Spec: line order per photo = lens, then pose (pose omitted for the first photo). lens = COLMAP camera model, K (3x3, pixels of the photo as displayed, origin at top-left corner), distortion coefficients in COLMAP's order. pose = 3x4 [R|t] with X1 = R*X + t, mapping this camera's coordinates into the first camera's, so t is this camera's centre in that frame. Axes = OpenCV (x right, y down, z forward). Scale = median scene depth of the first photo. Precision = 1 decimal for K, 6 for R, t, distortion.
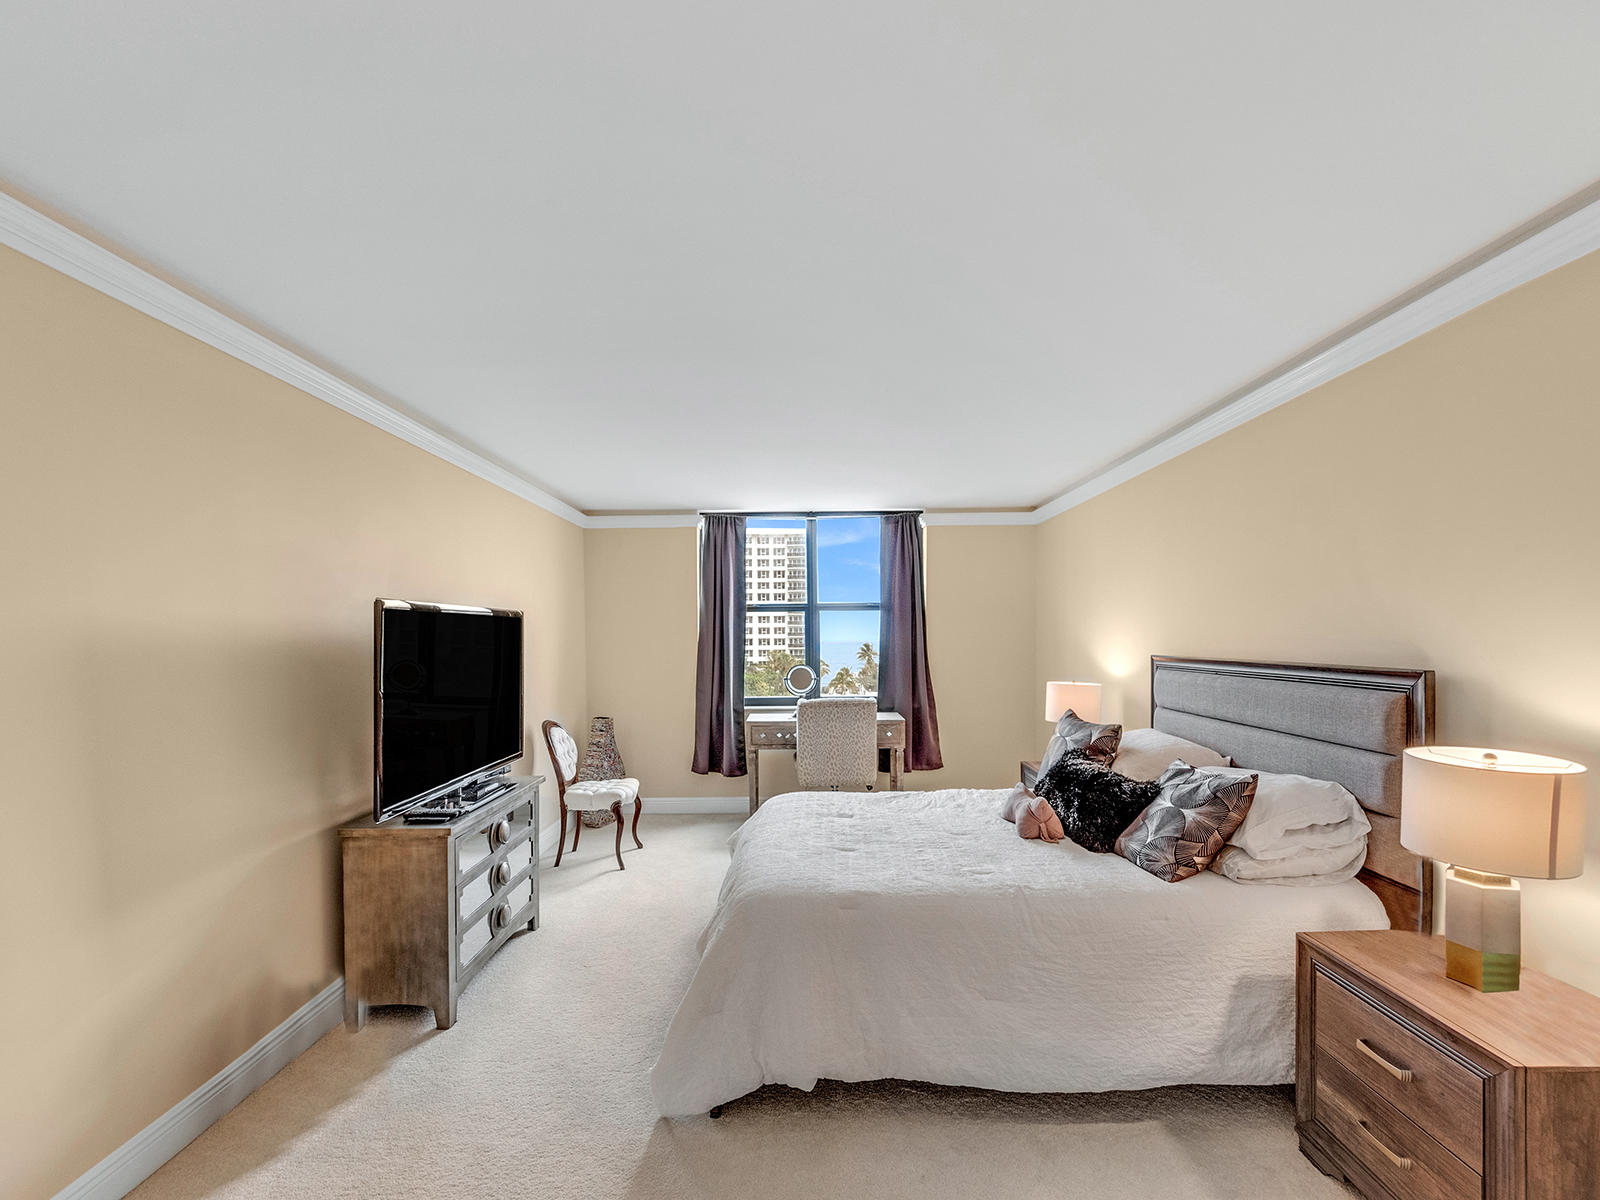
lens RADIAL K [[703.9, 0, 807.4], [0, 703.9, 648.7], [0, 0, 1]] dist [0.000479, -0.004429]
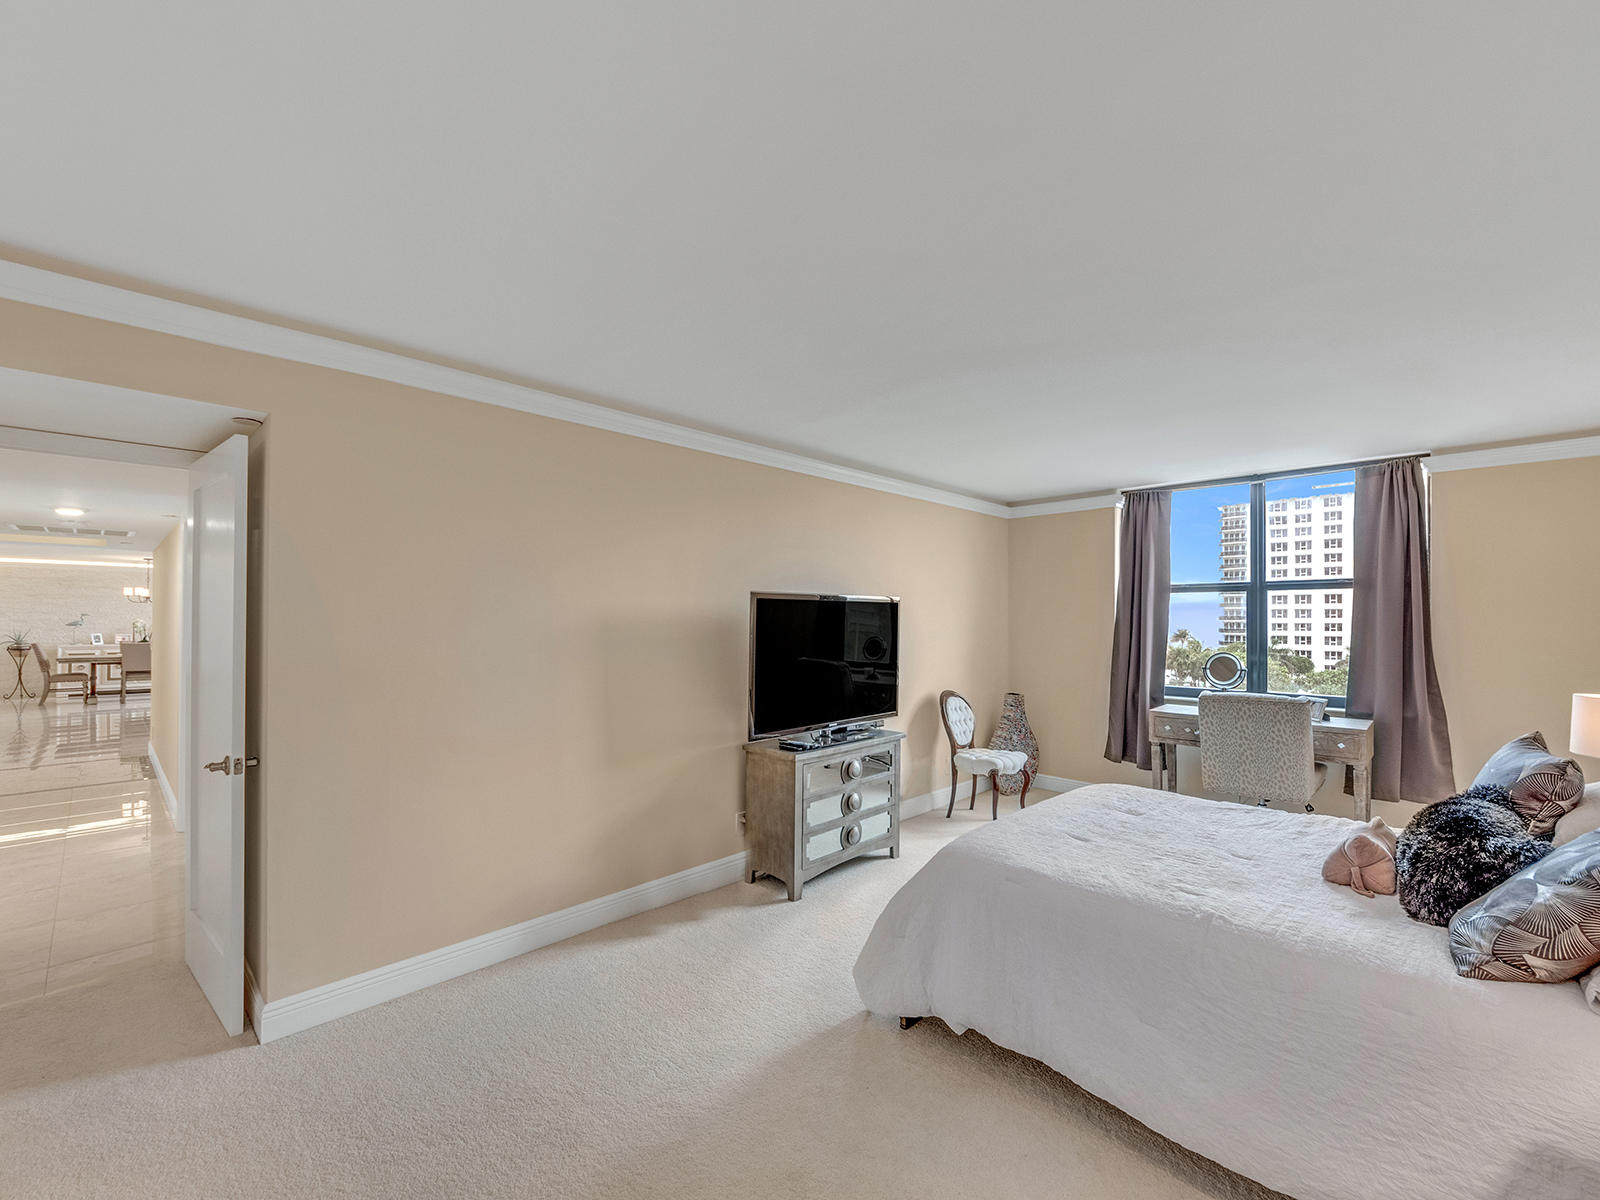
lens RADIAL K [[688.5, 0, 796.5], [0, 688.5, 613.7], [0, 0, 1]] dist [0.008037, -0.006257]
pose [[0.707131, 0.003488, -0.707074, 0.396243], [-0.019673, 0.999698, -0.014744, -0.004269], [0.706809, 0.024336, 0.706986, 0.028345]]
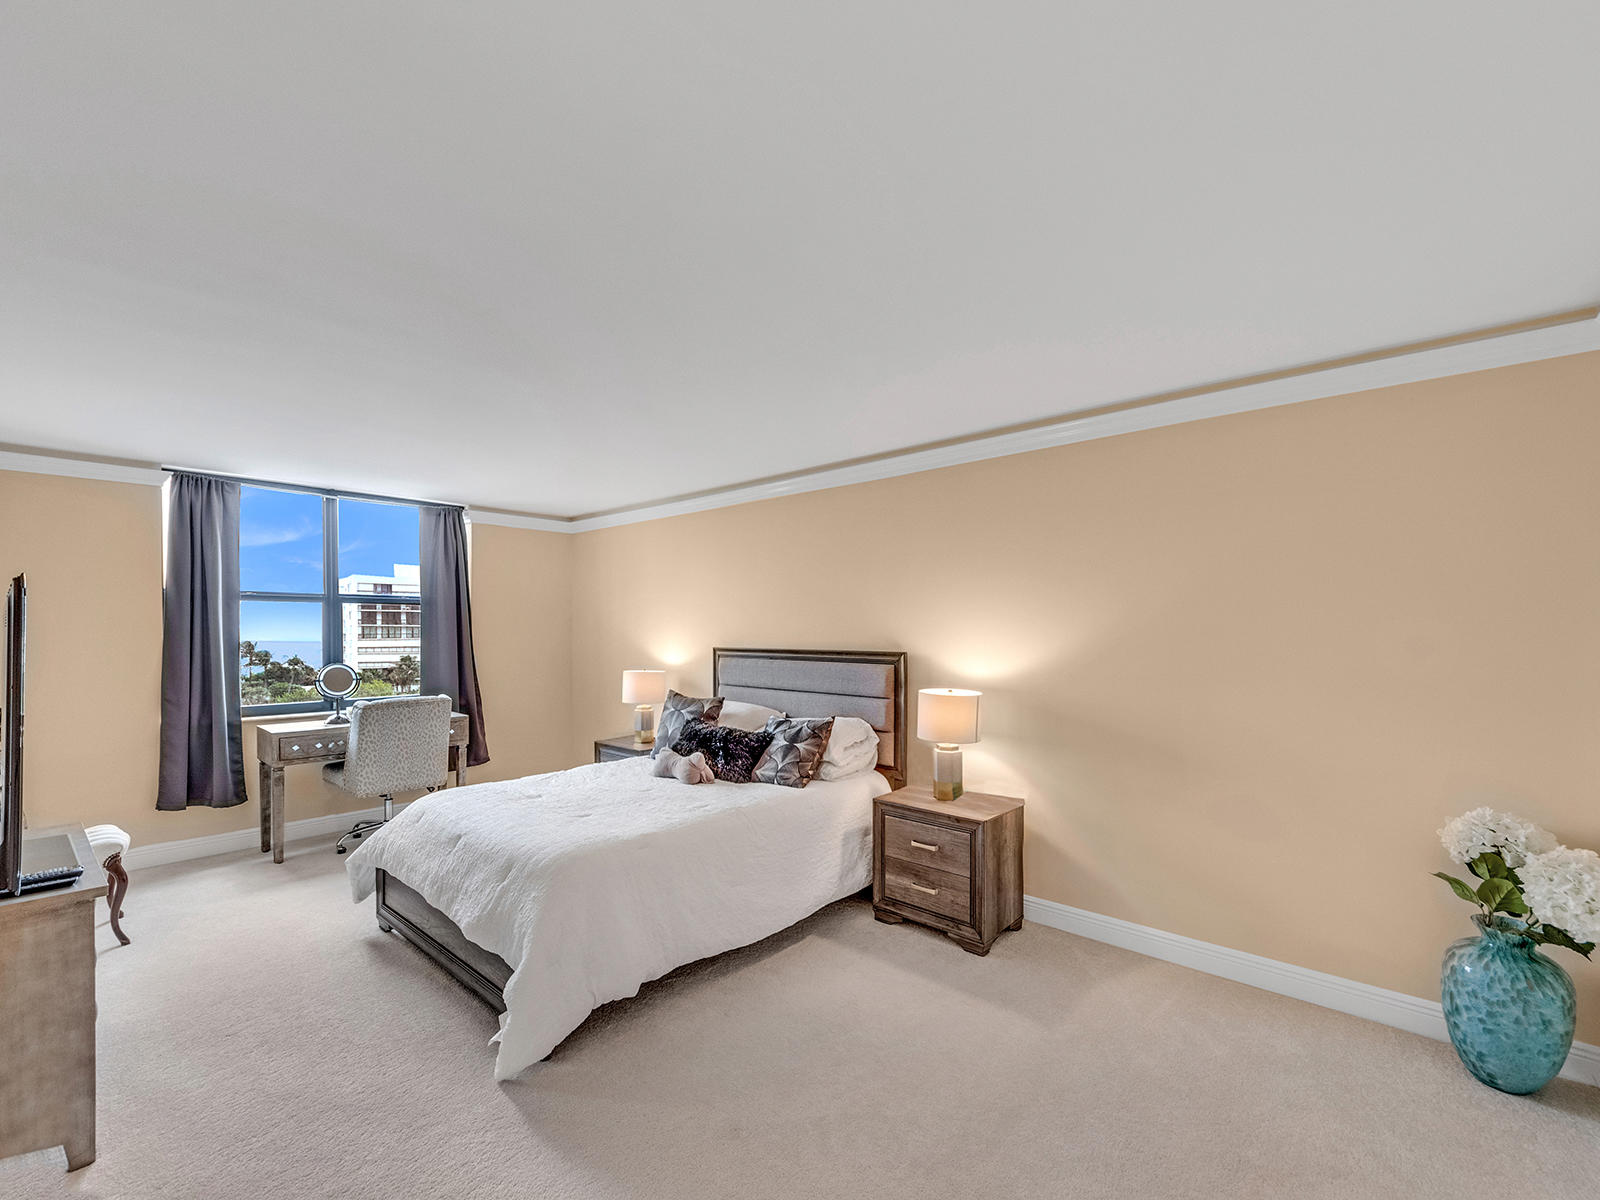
lens RADIAL K [[703.9, 0, 814.0], [0, 703.9, 635.2], [0, 0, 1]] dist [0.000479, -0.004429]
pose [[0.654552, 0.003687, 0.756008, -0.502315], [0.008024, 0.999898, -0.011823, 0.004179], [-0.755974, 0.013805, 0.654456, -0.046463]]
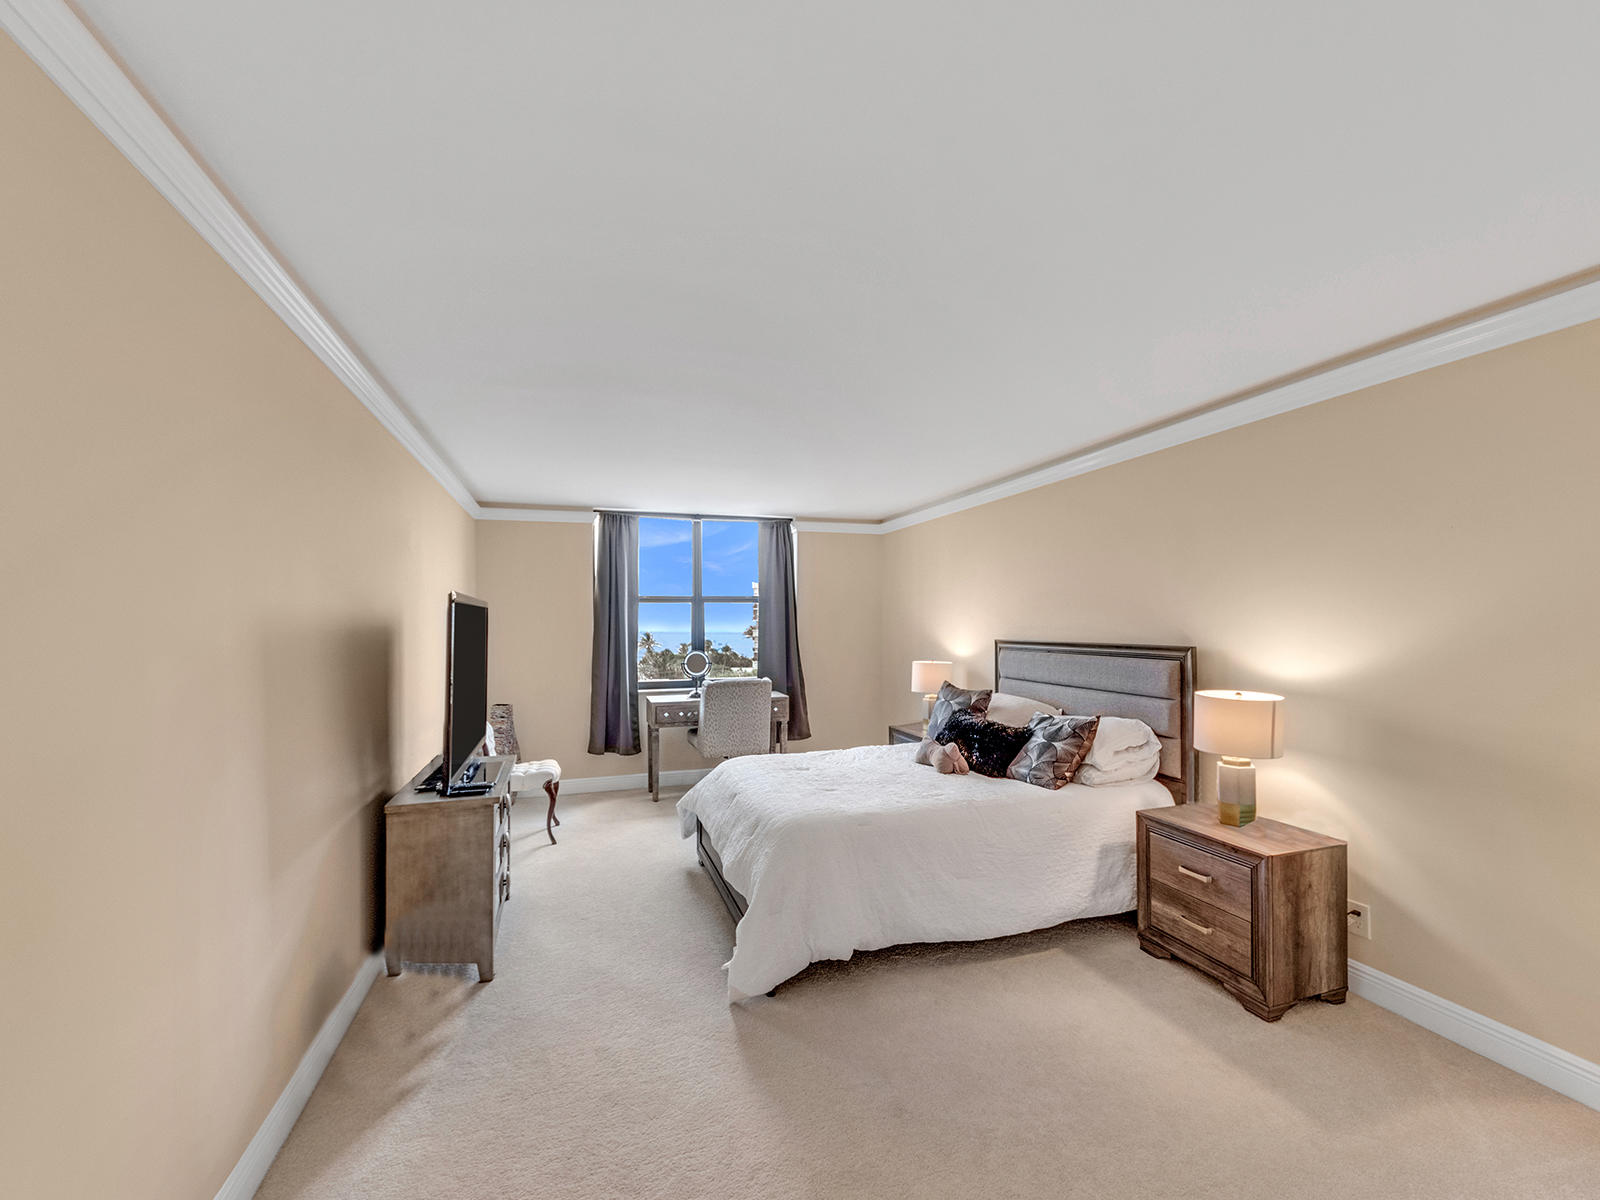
lens RADIAL K [[688.5, 0, 800.0], [0, 688.5, 619.3], [0, 0, 1]] dist [0.008037, -0.006257]
pose [[0.949930, 0.003273, 0.312444, -0.344462], [0.004836, 0.999671, -0.025177, 0.002212], [-0.312424, 0.025427, 0.949602, -0.174032]]
